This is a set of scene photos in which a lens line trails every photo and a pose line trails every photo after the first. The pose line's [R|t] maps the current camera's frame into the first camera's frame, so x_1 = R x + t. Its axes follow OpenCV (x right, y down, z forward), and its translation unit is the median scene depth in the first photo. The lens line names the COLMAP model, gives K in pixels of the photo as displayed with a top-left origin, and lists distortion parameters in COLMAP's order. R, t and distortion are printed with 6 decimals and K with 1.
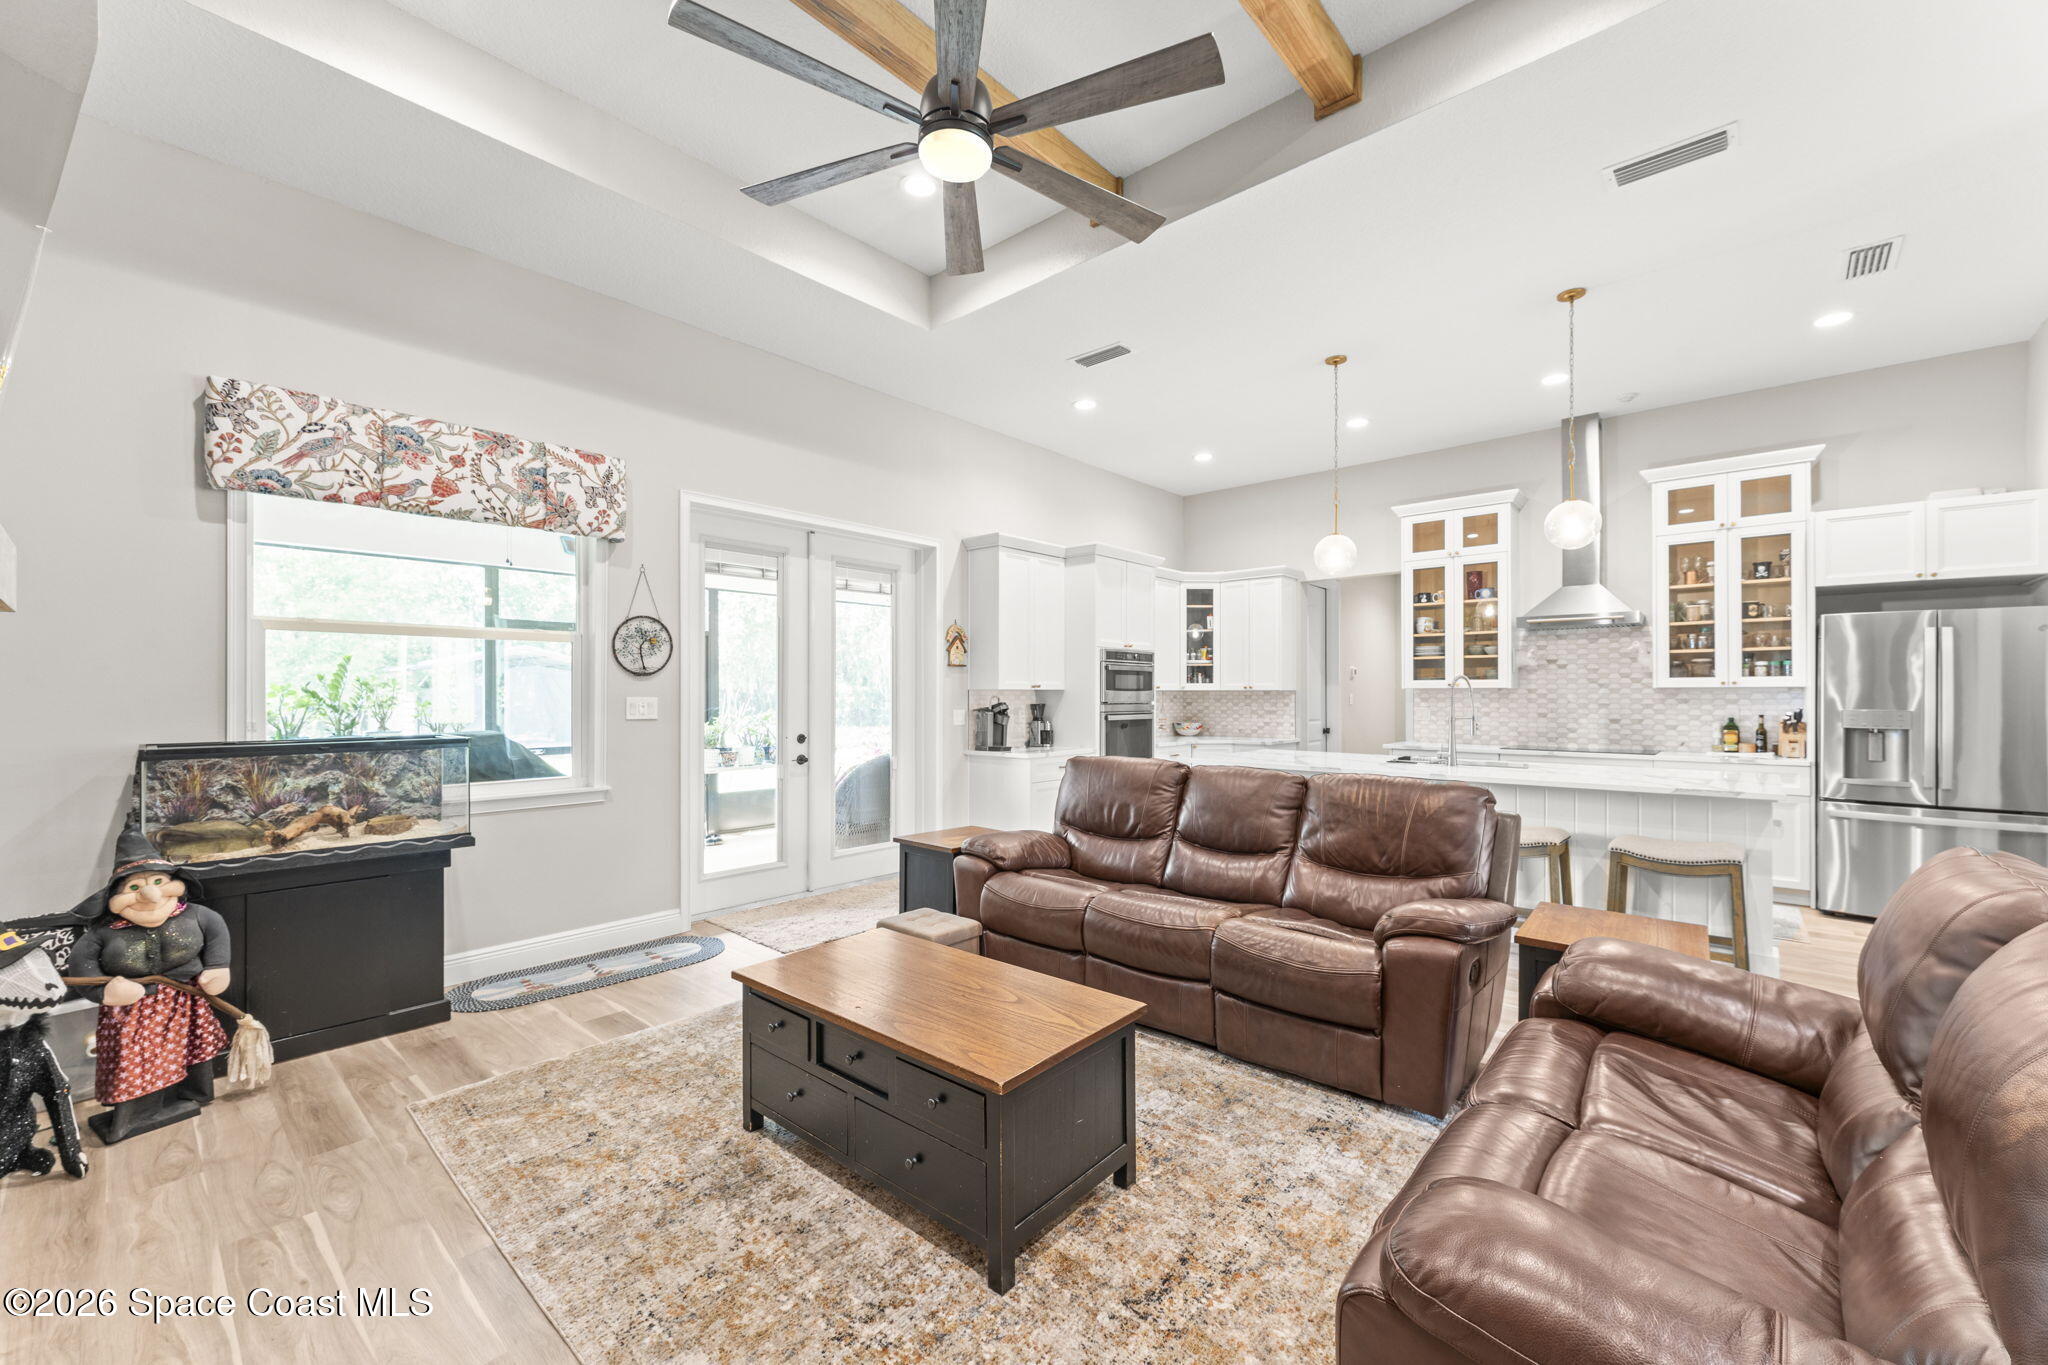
lens RADIAL K [[827.2, 0, 1003.2], [0, 827.2, 688.2], [0, 0, 1]] dist [0.004648, -0.000596]
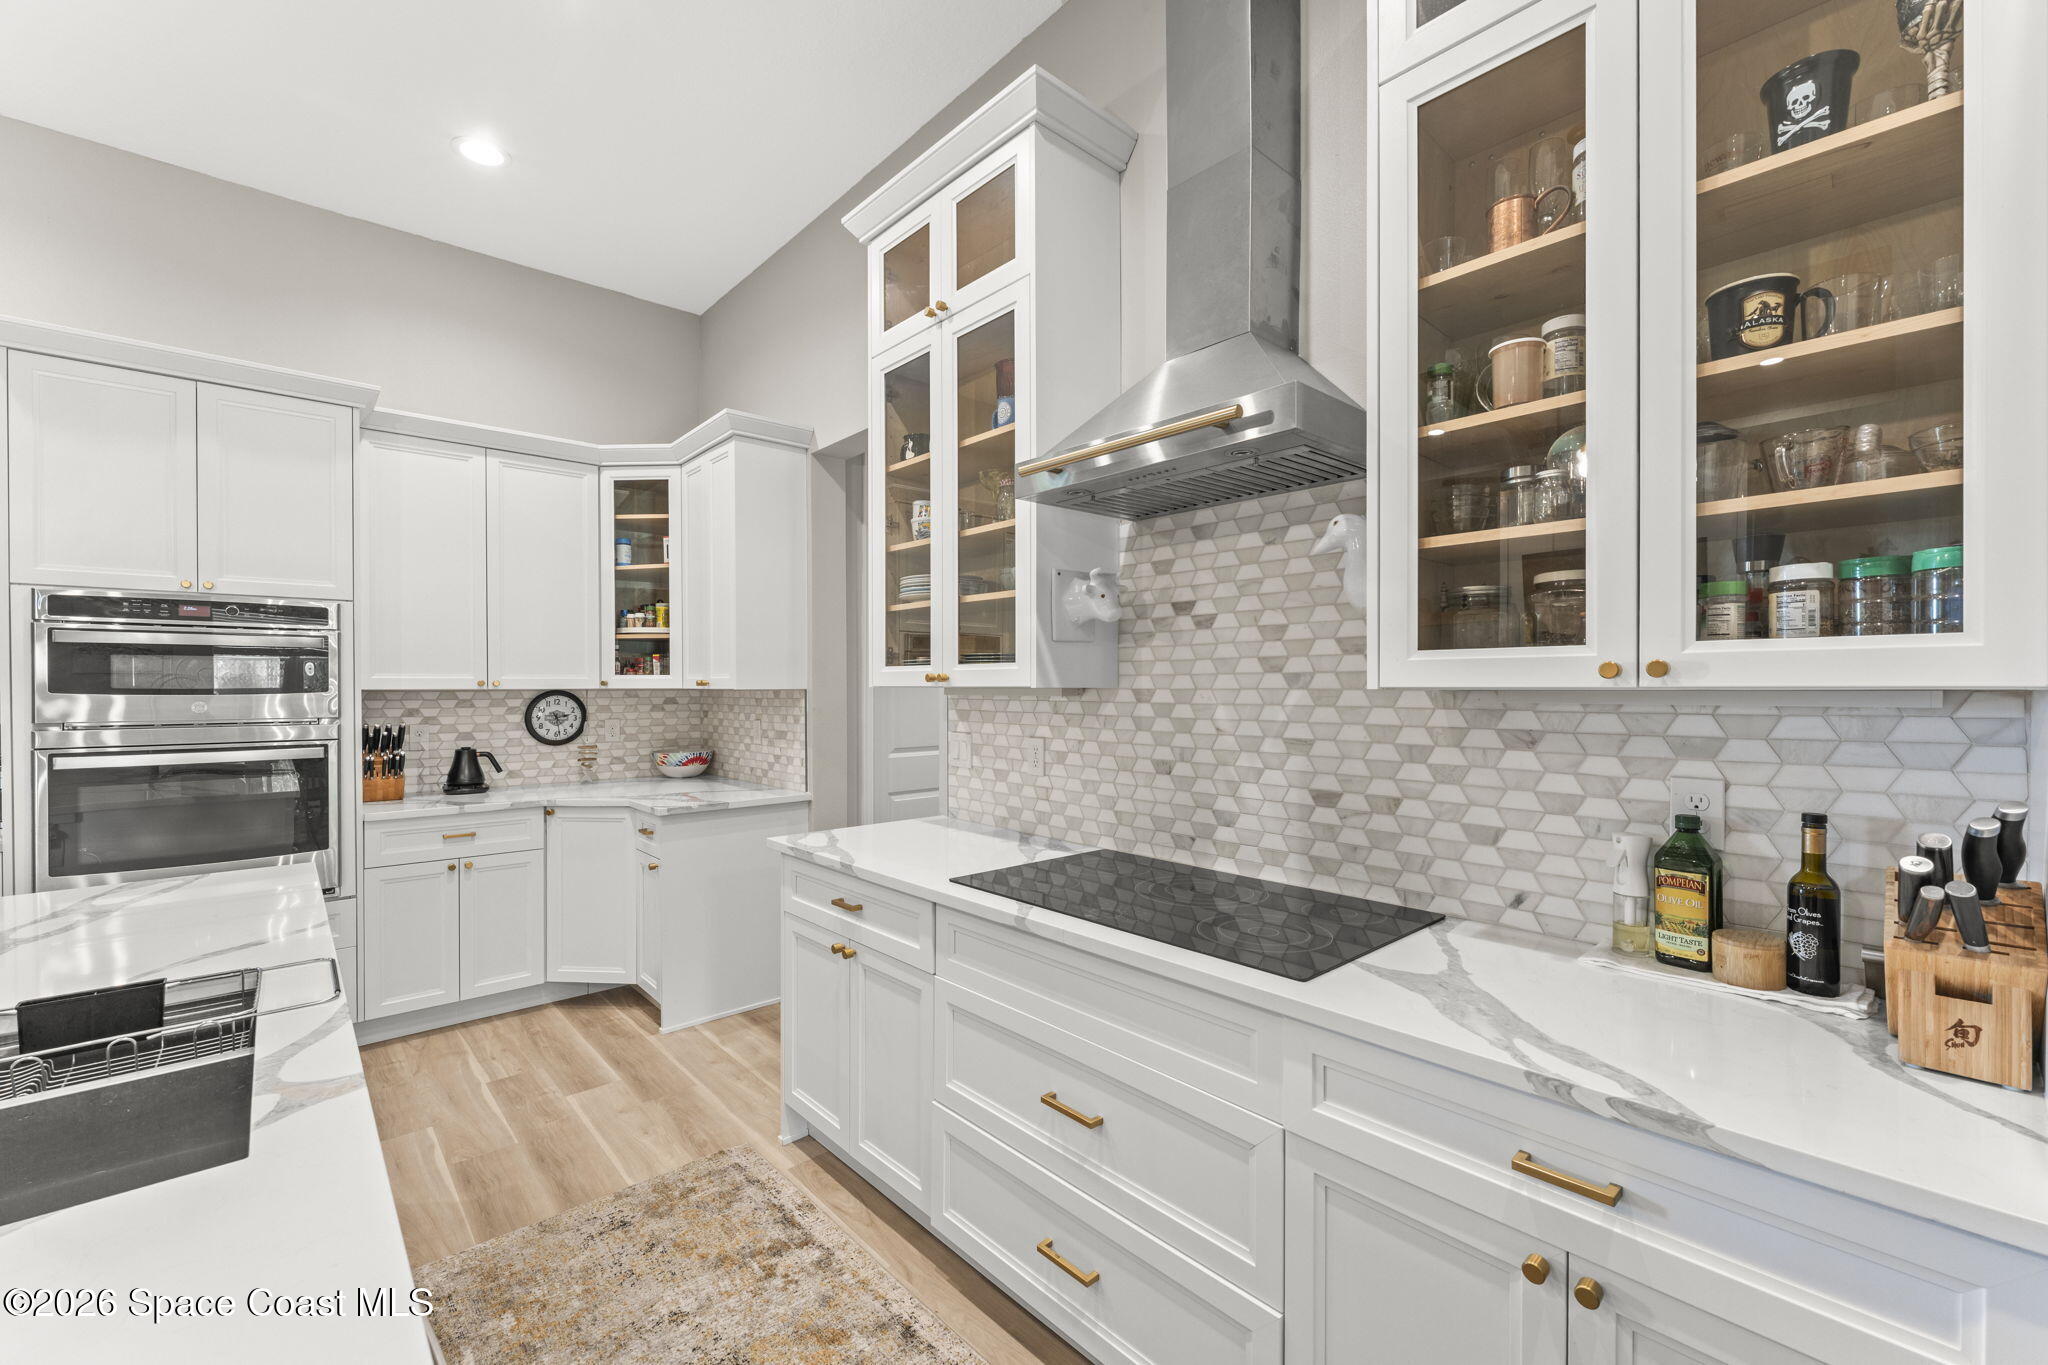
lens RADIAL K [[827.2, 0, 1039.6], [0, 827.2, 688.4], [0, 0, 1]] dist [0.004648, -0.000596]
pose [[0.993864, -0.000301, -0.110612, 0.663249], [0.001465, 0.999944, 0.010434, -0.003431], [0.110603, -0.010532, 0.993809, 0.686470]]
